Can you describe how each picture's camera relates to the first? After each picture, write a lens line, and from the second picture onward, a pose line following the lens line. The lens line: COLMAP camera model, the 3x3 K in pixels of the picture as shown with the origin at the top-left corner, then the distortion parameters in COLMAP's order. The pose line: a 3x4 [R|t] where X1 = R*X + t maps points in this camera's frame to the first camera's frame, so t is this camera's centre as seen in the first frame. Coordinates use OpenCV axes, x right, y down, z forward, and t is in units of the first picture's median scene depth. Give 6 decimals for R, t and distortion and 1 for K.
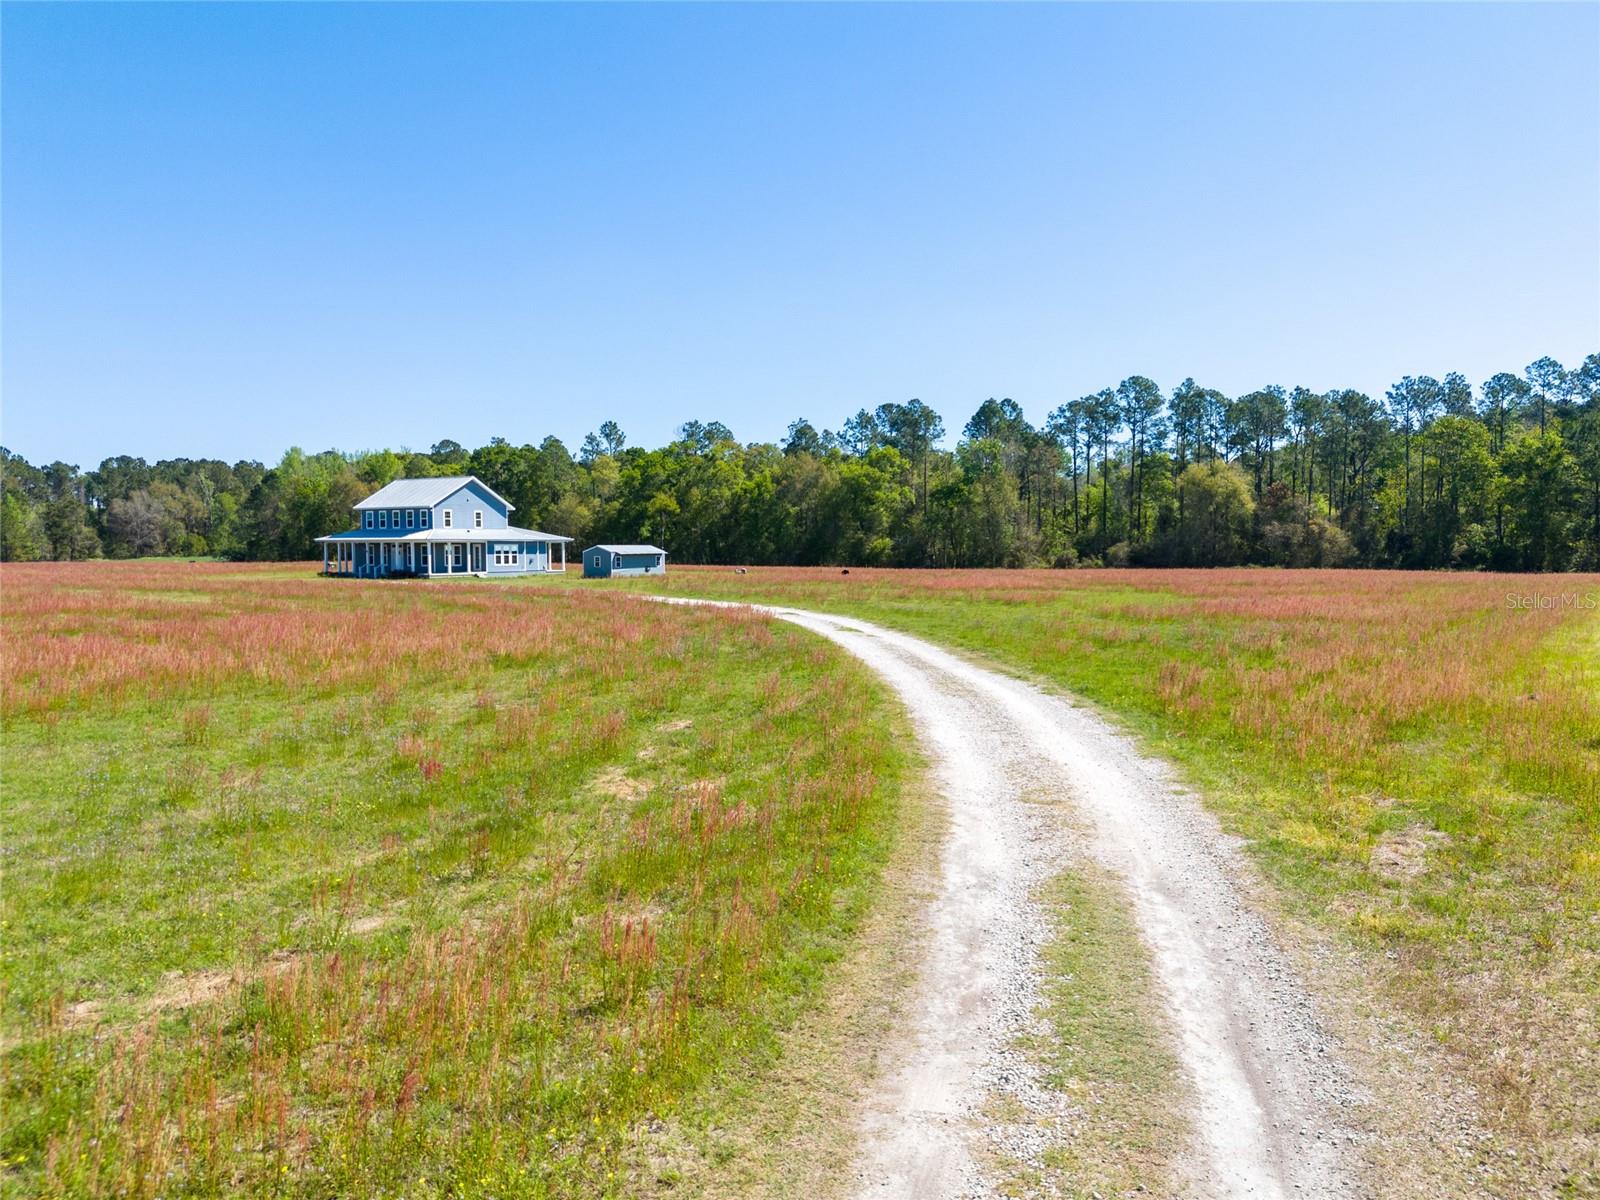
lens RADIAL K [[1163.2, 0, 811.4], [0, 1163.2, 612.6], [0, 0, 1]] dist [0.050262, -0.040913]
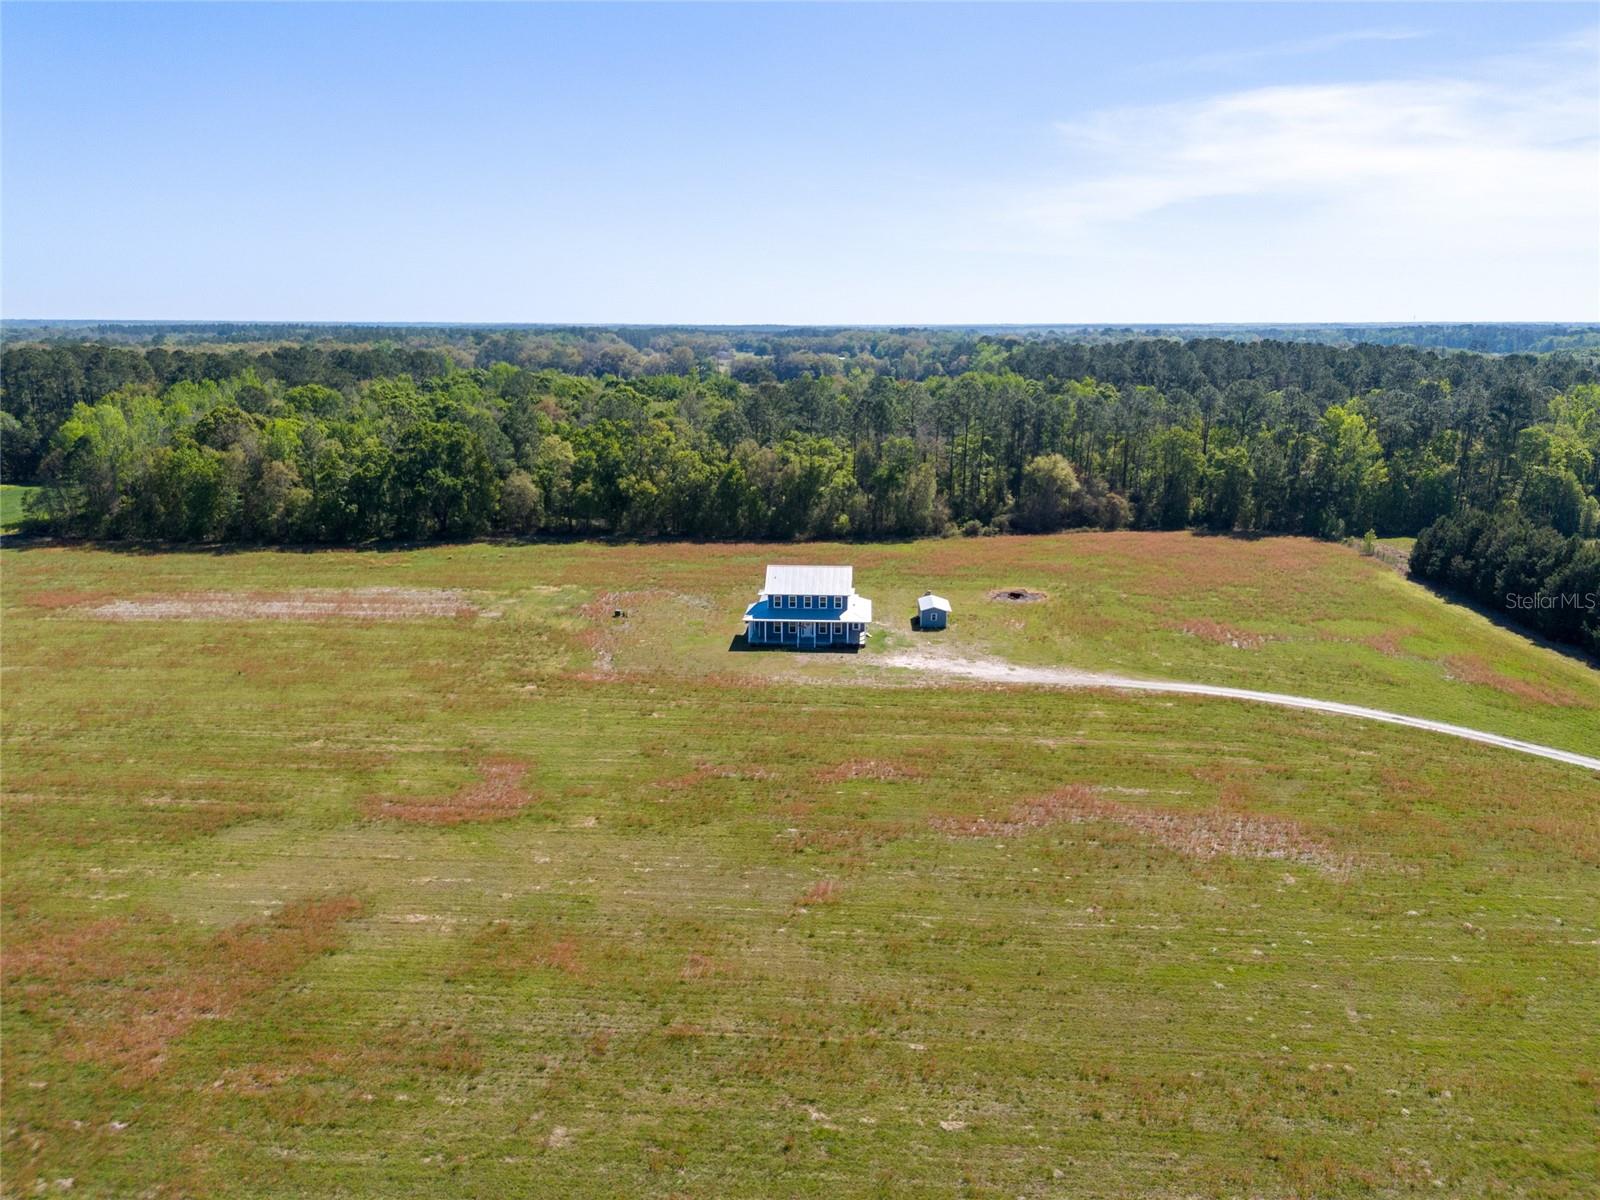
lens RADIAL K [[1163.2, 0, 799.7], [0, 1163.2, 609.3], [0, 0, 1]] dist [0.050262, -0.040913]
pose [[0.846444, -0.115074, 0.519895, -0.656285], [0.018667, 0.982182, 0.187004, -0.199978], [-0.532150, -0.148583, 0.833510, -0.091843]]
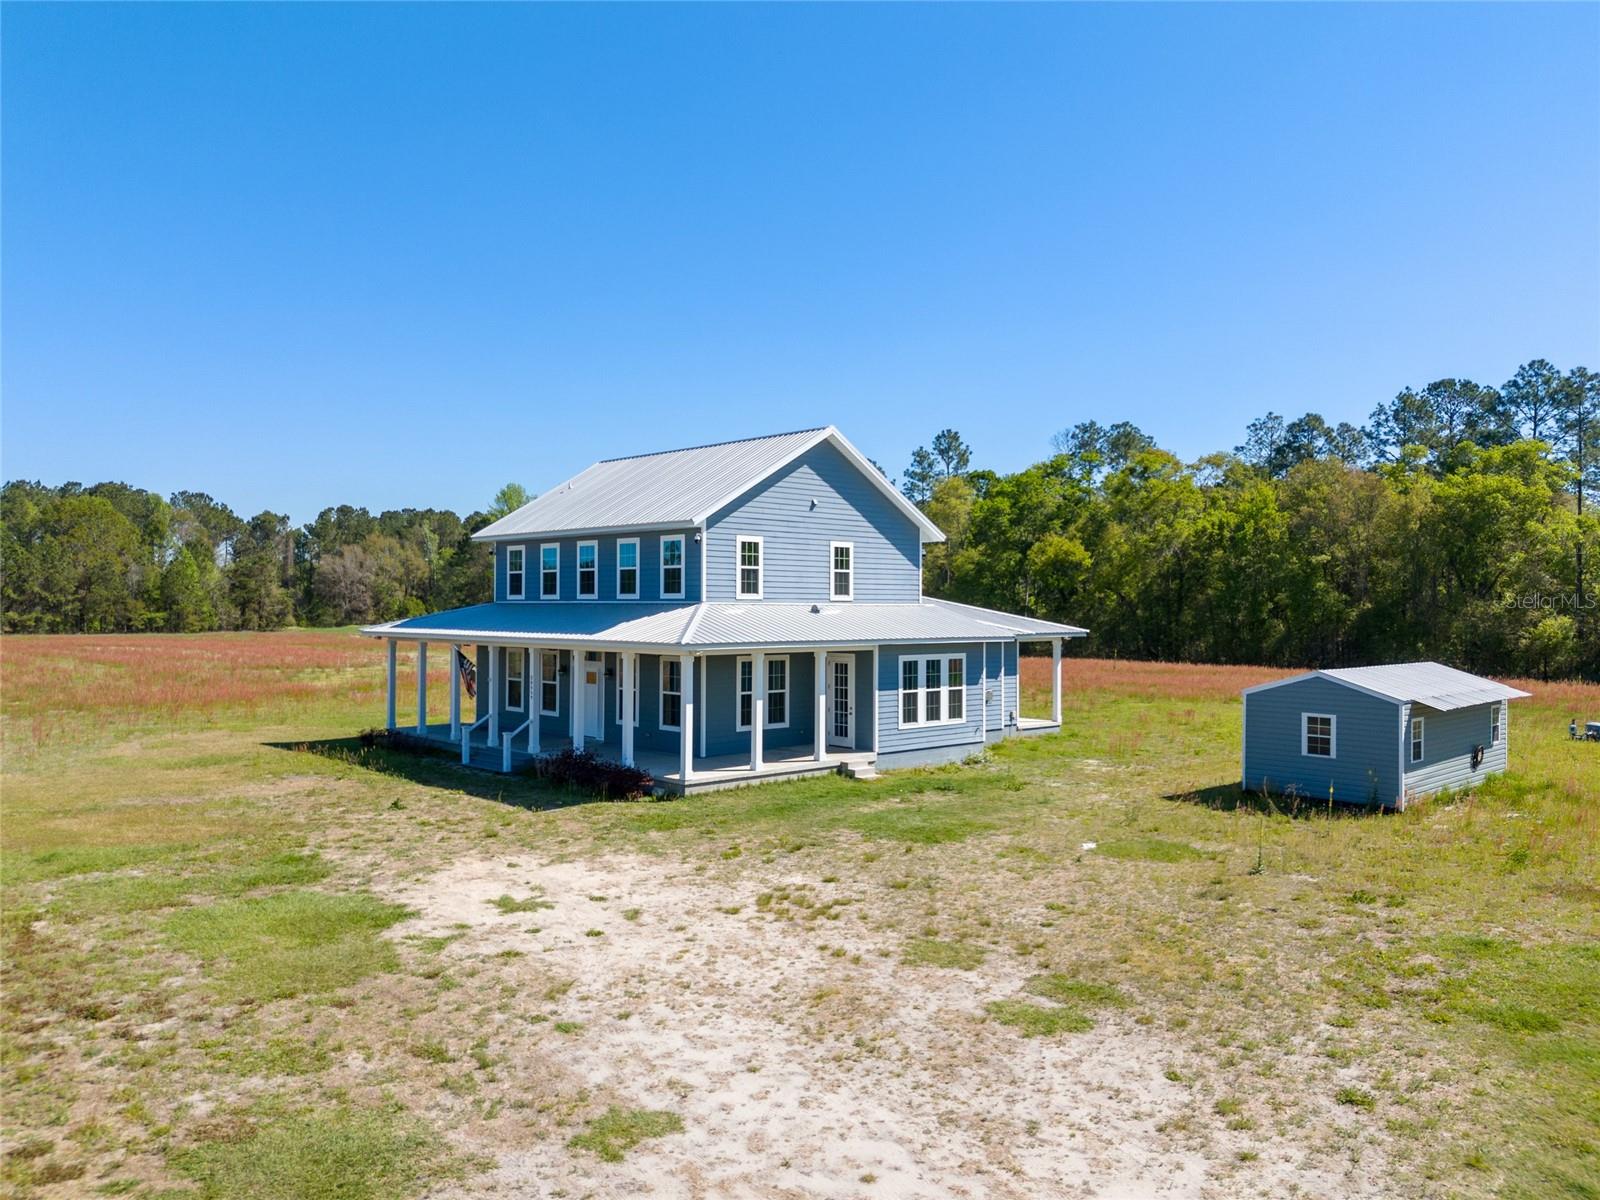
lens RADIAL K [[1163.2, 0, 790.5], [0, 1163.2, 601.1], [0, 0, 1]] dist [0.050262, -0.040913]
pose [[0.975896, 0.006541, -0.218139, -0.140260], [-0.020295, 0.997940, -0.060867, -0.032124], [0.217291, 0.063827, 0.974018, 0.424318]]
